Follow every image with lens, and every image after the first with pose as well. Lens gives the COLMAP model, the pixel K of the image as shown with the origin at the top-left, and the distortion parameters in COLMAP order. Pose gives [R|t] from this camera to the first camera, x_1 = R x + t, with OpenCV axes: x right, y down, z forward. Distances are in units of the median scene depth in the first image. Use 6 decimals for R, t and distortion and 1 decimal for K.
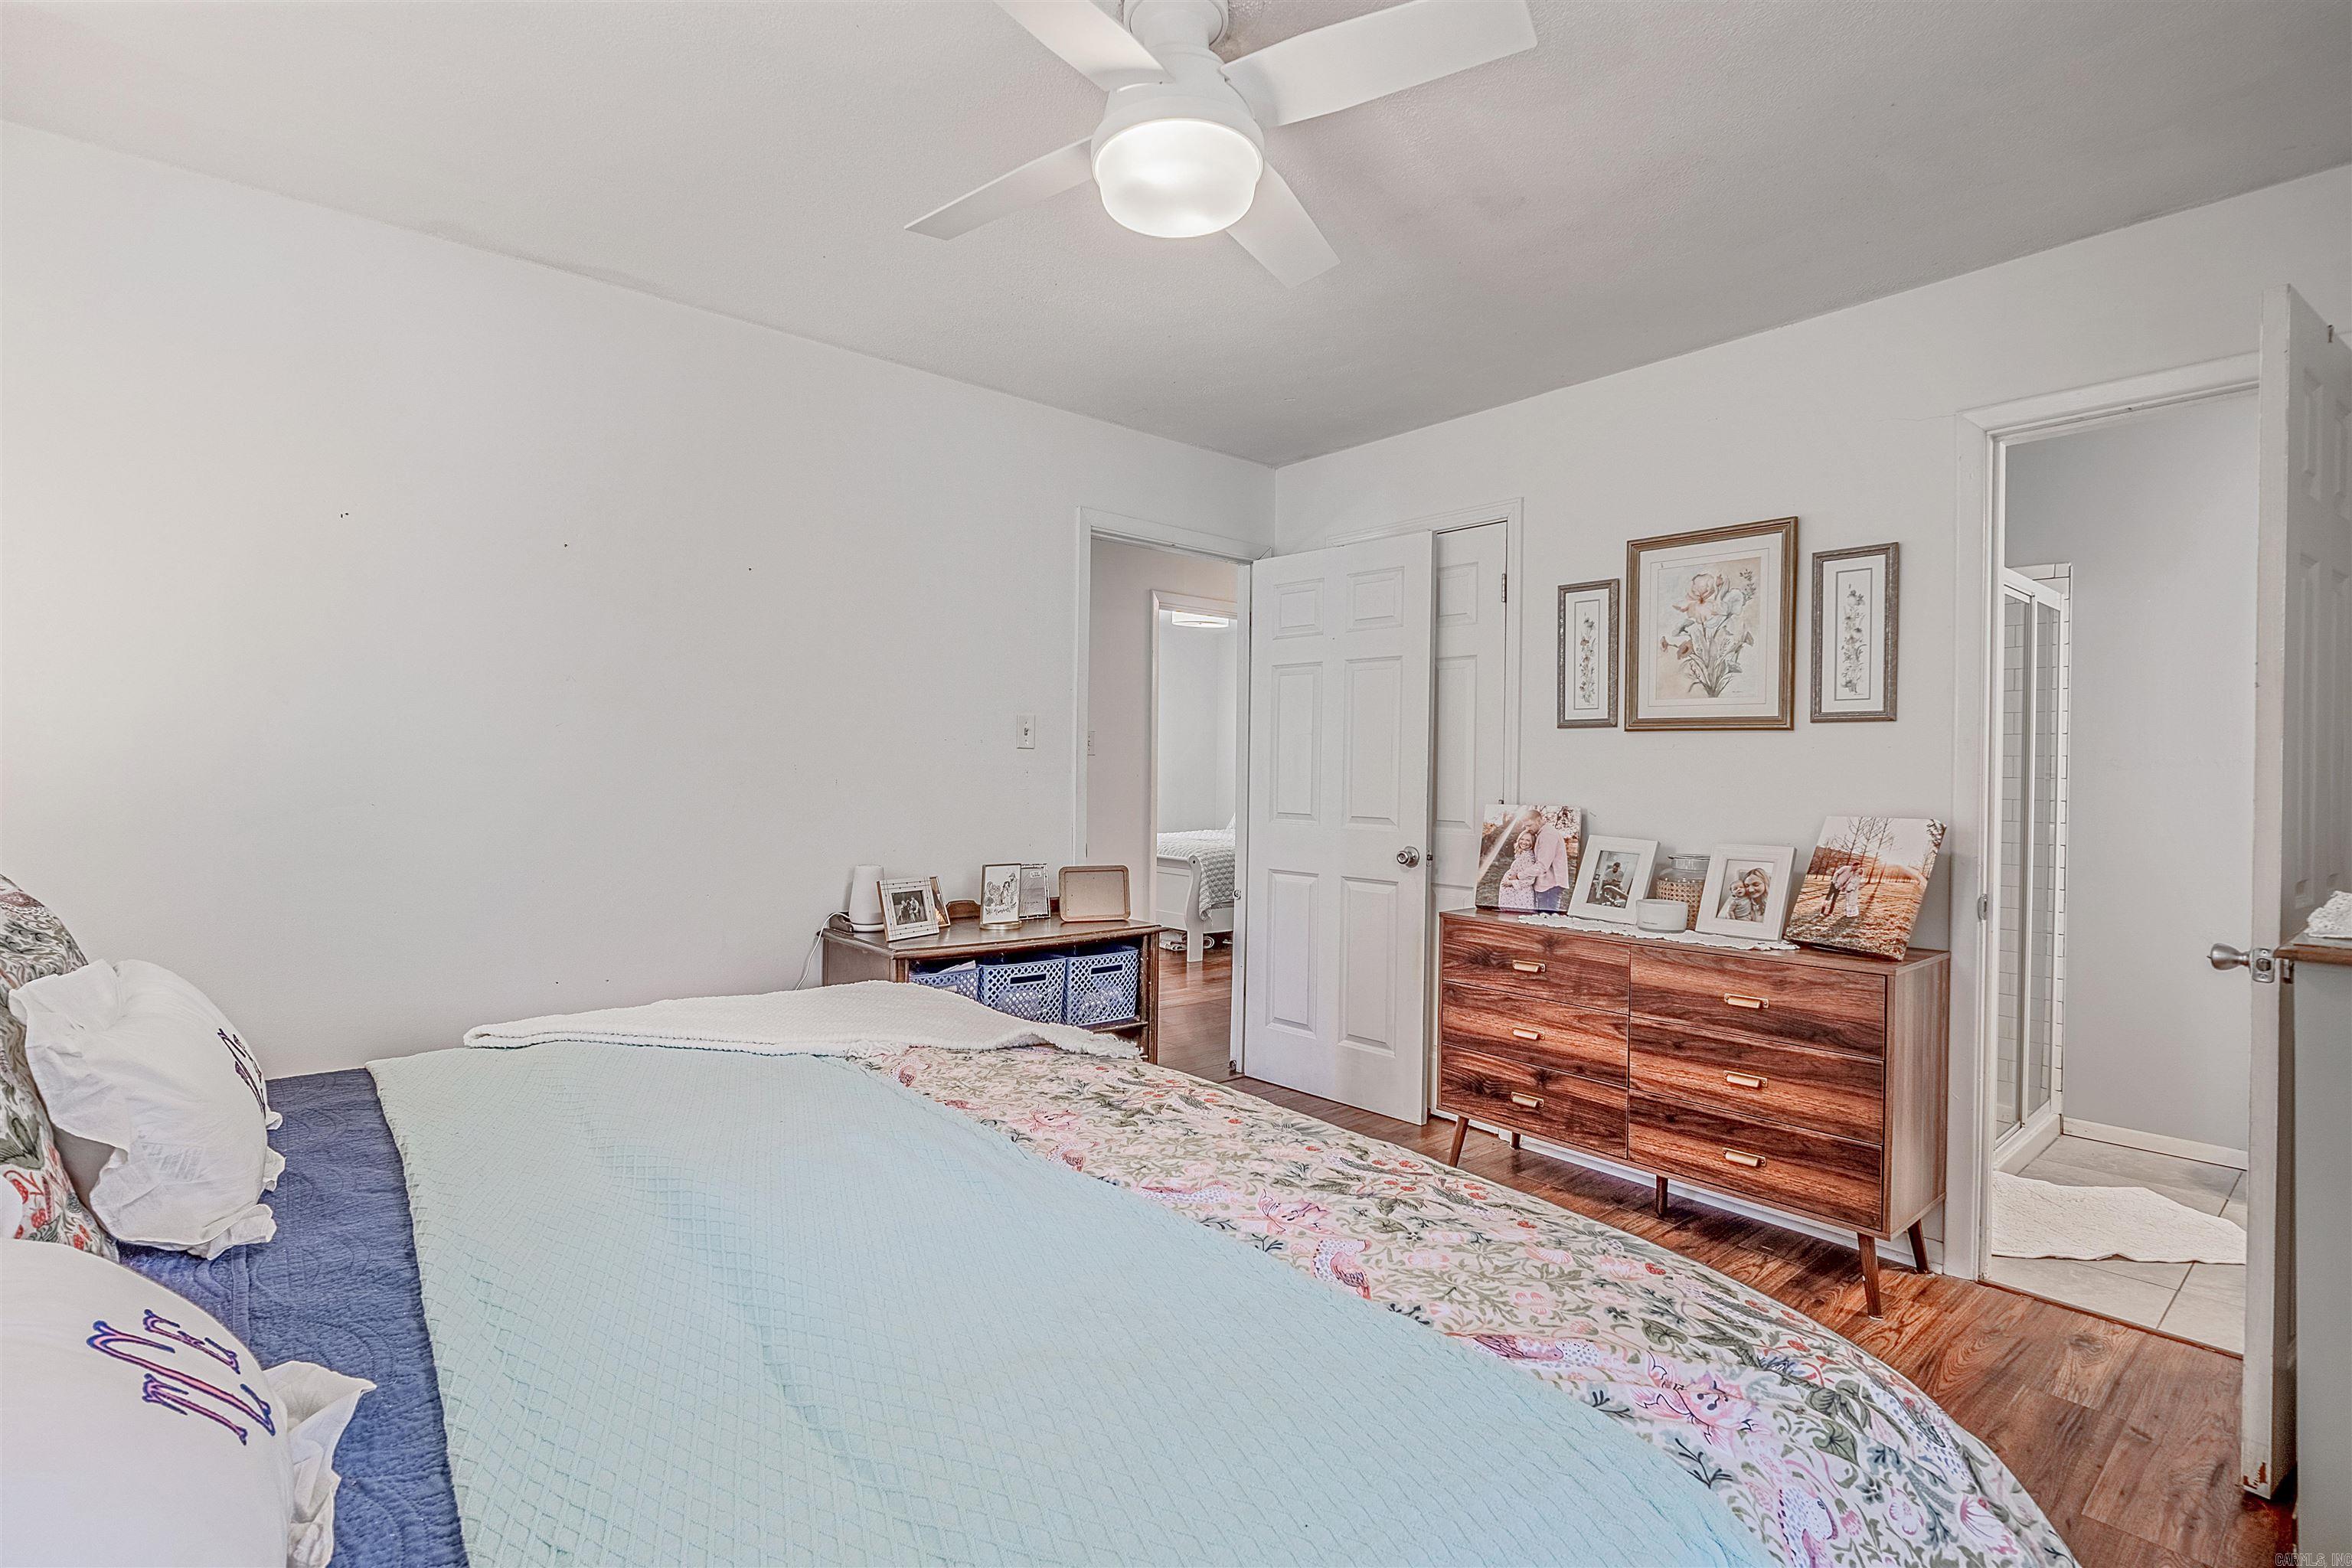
lens RADIAL K [[1064.3, 0, 1170.6], [0, 1064.3, 773.0], [0, 0, 1]] dist [-0.010589, -0.000365]
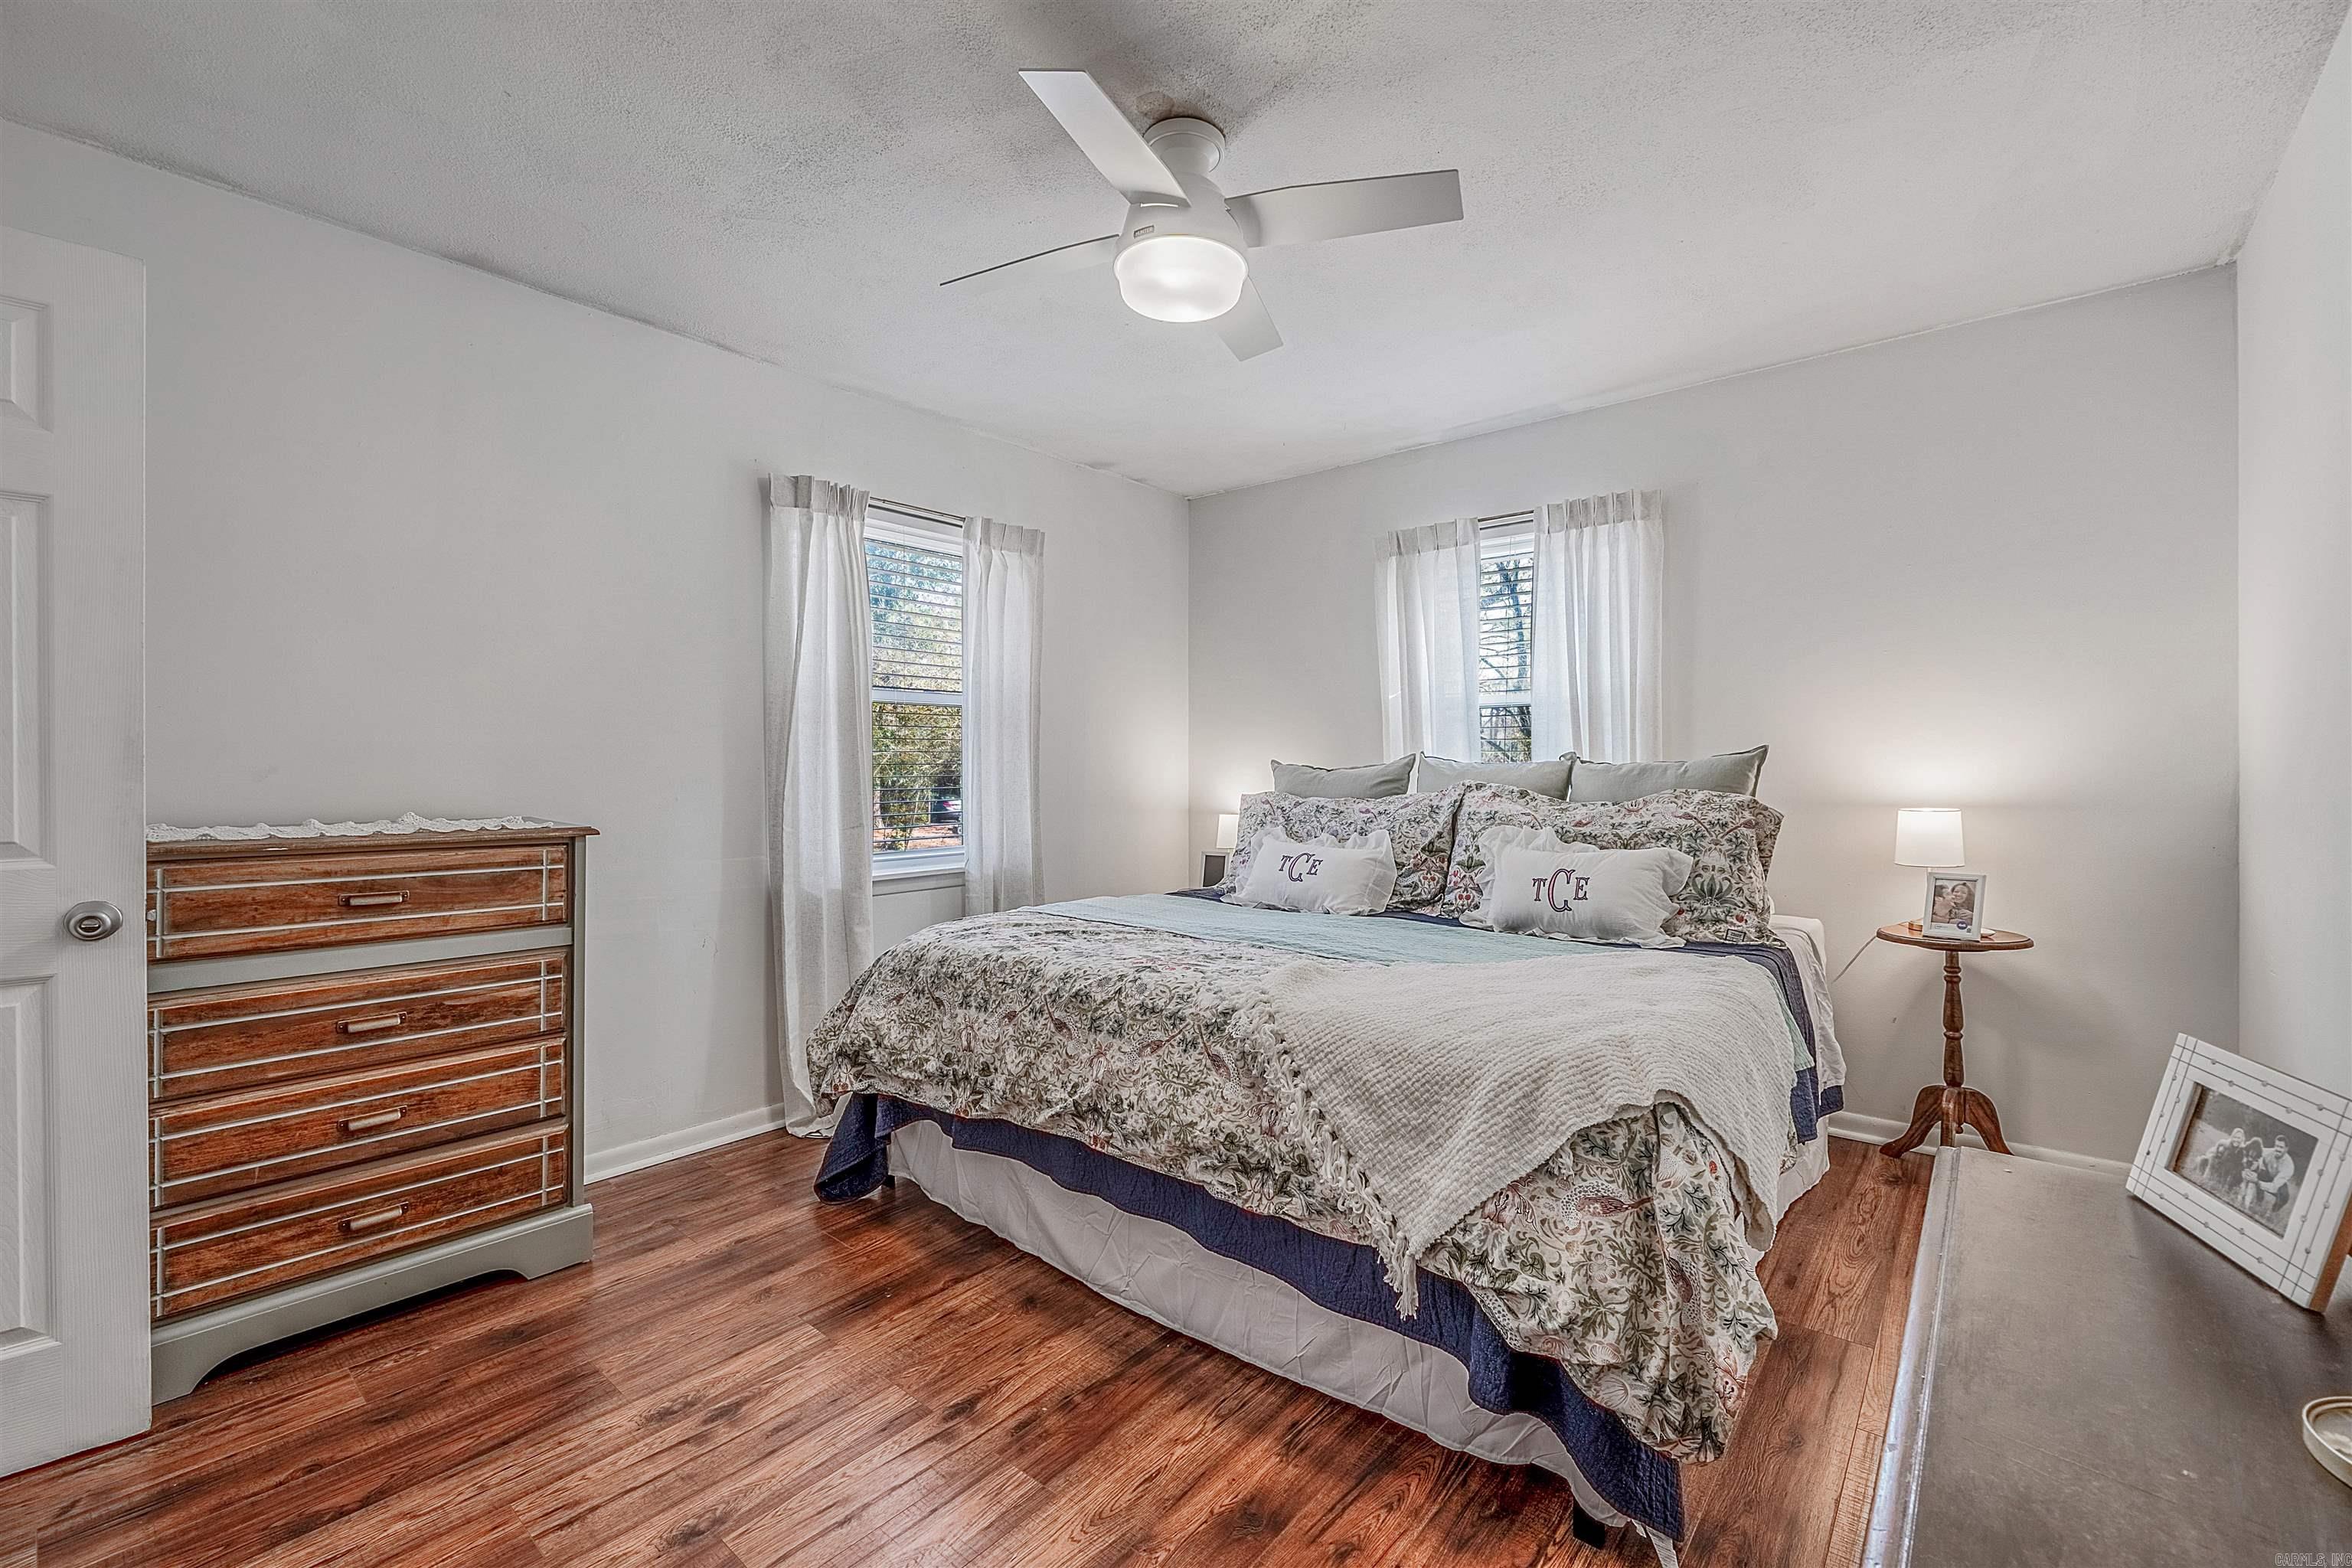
lens RADIAL K [[1002.5, 0, 1174.2], [0, 1002.5, 773.7], [0, 0, 1]] dist [-0.007265, -0.000301]
pose [[-0.984779, -0.008507, -0.173601, 0.119753], [-0.010045, 0.999918, 0.007981, 0.014315], [0.173519, 0.009603, -0.984784, 1.263460]]
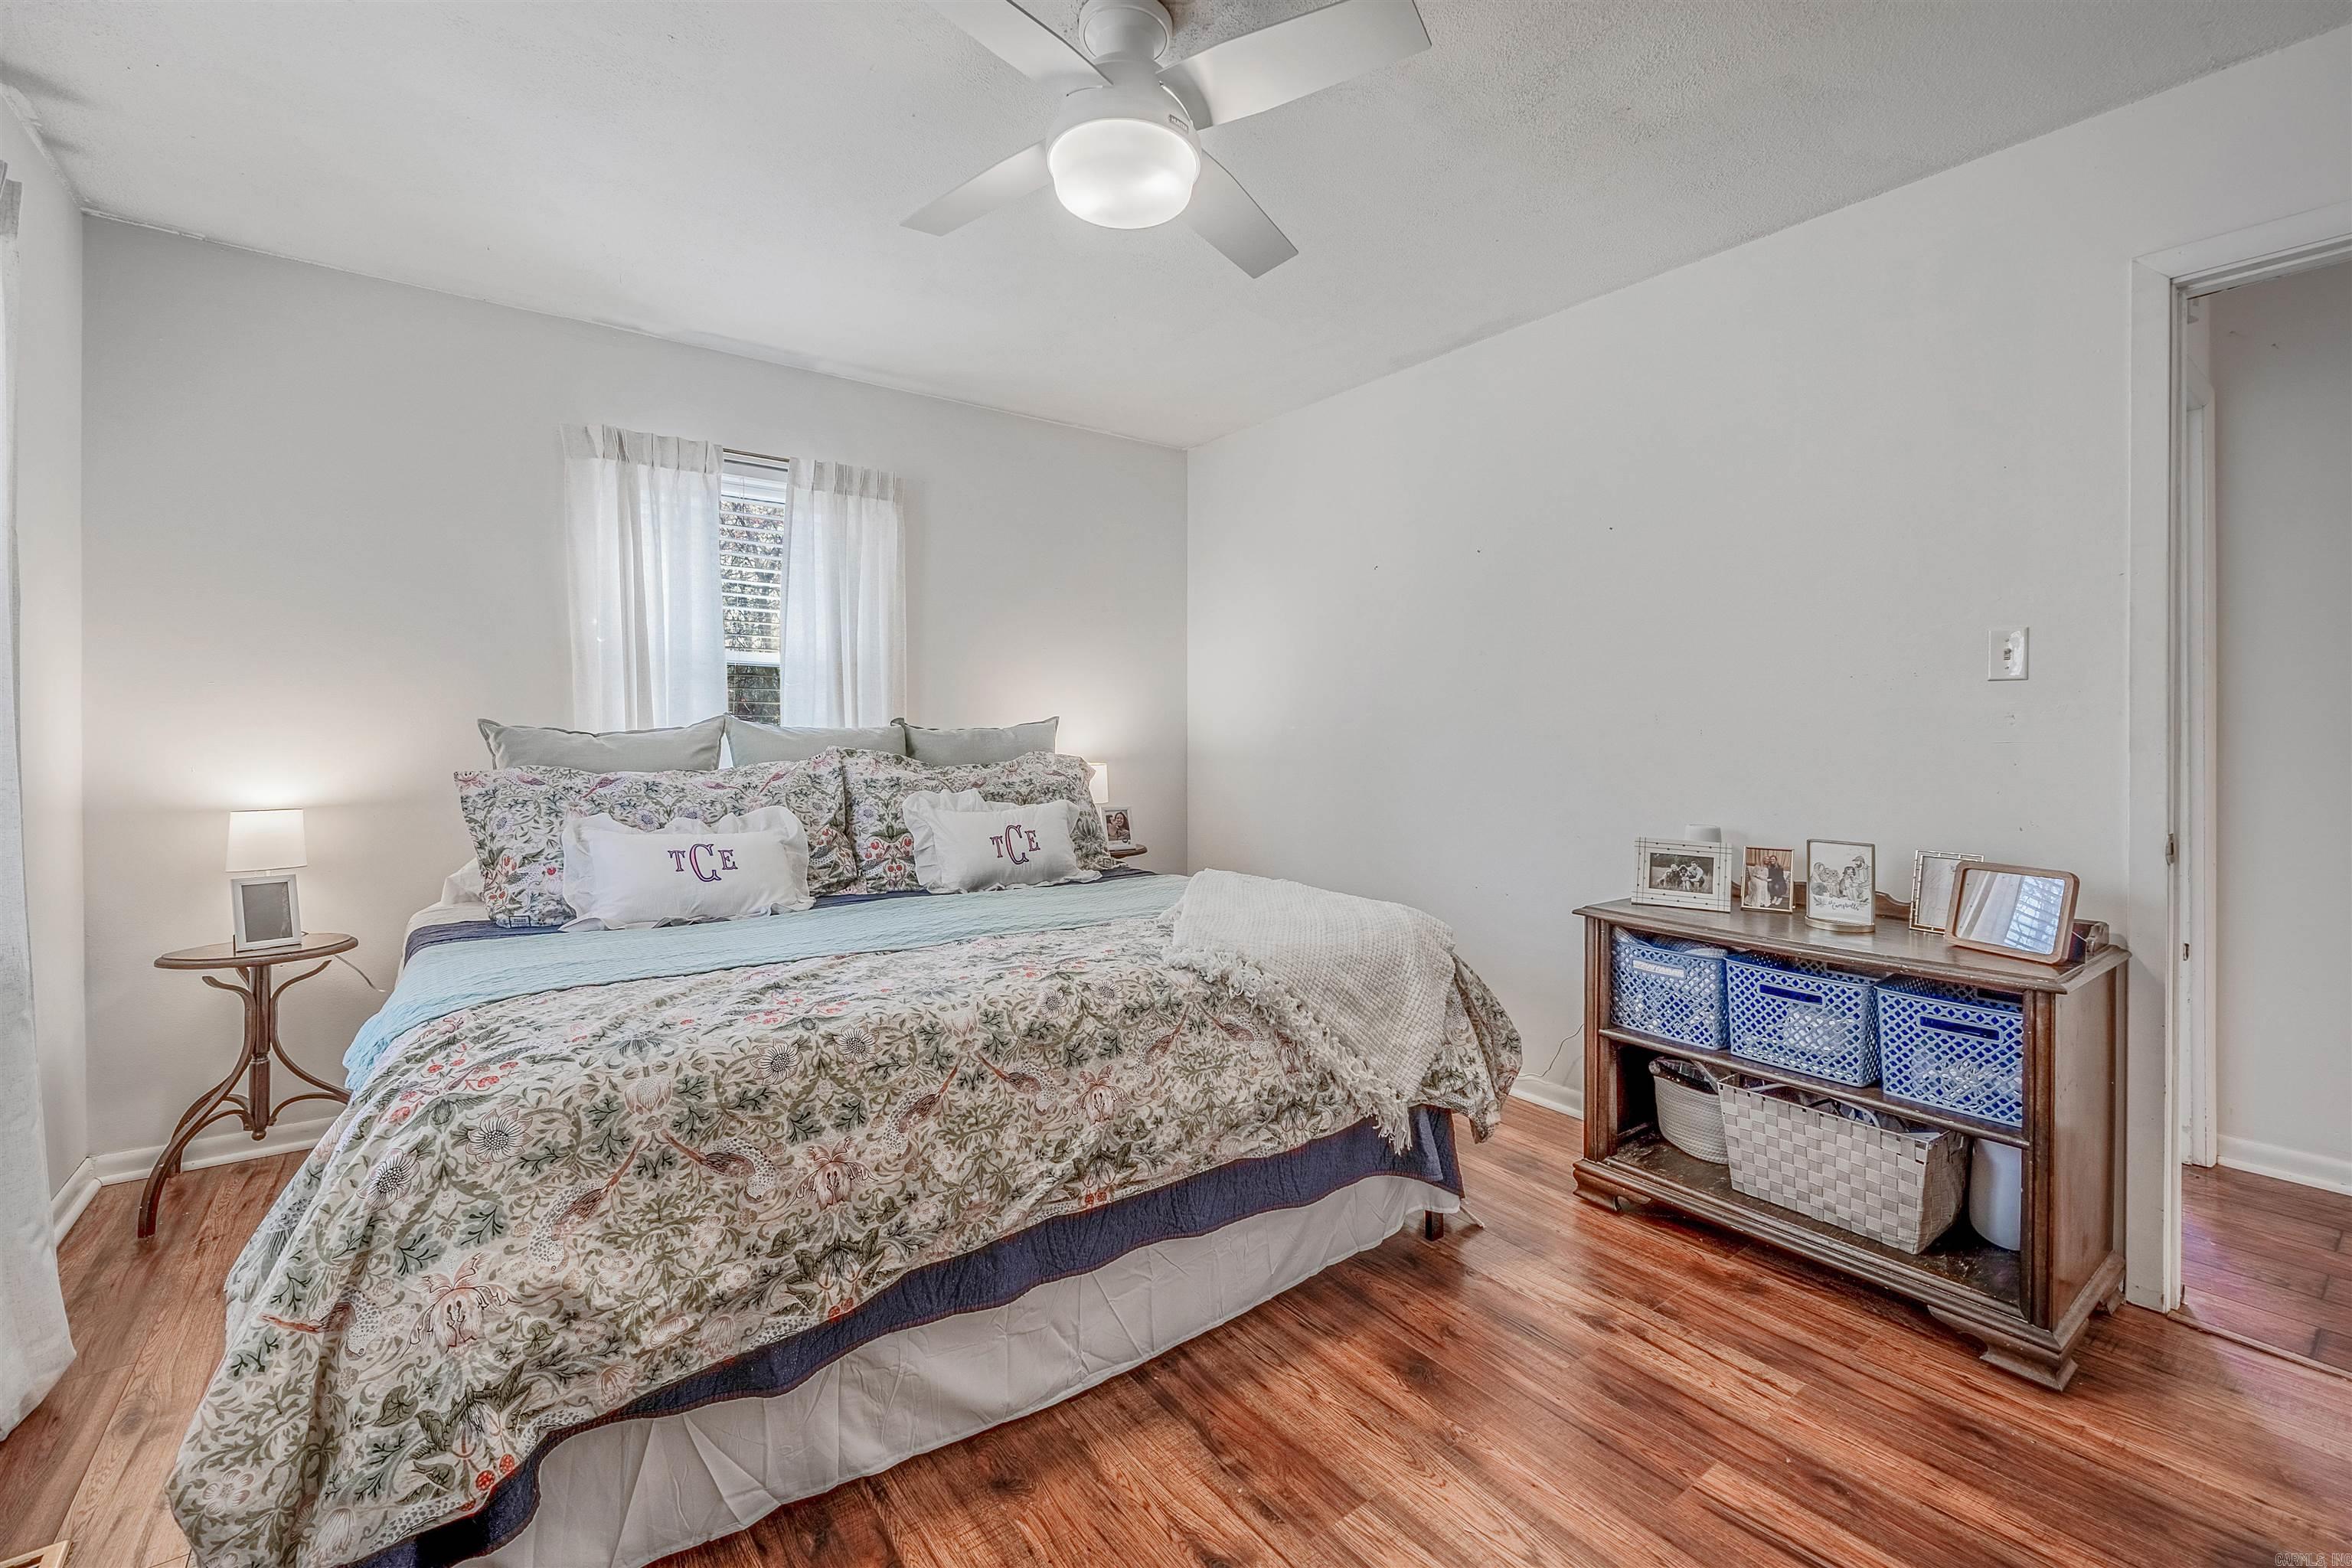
lens RADIAL K [[1002.5, 0, 1196.4], [0, 1002.5, 741.0], [0, 0, 1]] dist [-0.007265, -0.000301]
pose [[-0.033136, -0.006755, -0.999428, 0.604389], [-0.005737, 0.999962, -0.006568, 0.026197], [0.999434, 0.005516, -0.033174, 0.645171]]
